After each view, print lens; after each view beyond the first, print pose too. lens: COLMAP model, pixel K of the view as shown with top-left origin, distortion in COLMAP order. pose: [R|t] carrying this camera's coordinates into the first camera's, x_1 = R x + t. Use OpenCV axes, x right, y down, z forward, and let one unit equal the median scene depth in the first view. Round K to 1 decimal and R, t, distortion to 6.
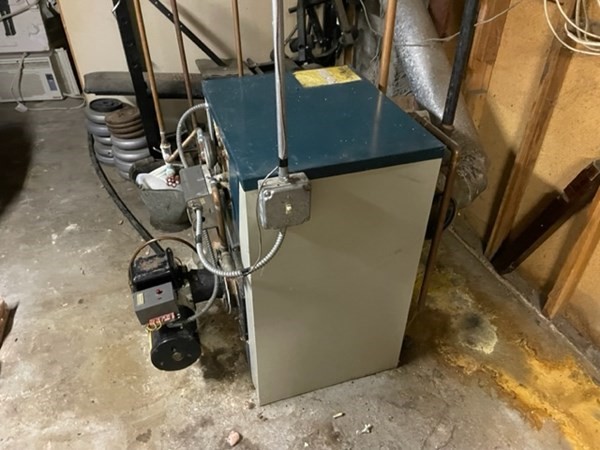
lens RADIAL K [[458.7, 0, 304.3], [0, 458.7, 221.4], [0, 0, 1]] dist [0.071086, -0.091213]
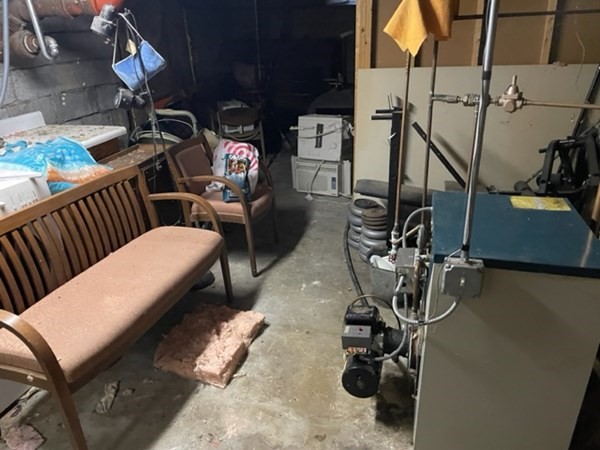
lens RADIAL K [[458.7, 0, 294.2], [0, 458.7, 226.2], [0, 0, 1]] dist [0.071086, -0.091213]
pose [[0.835250, 0.185477, -0.517644, 0.139714], [-0.303463, 0.940536, -0.152653, 0.109025], [0.458549, 0.284590, 0.841868, -0.266343]]
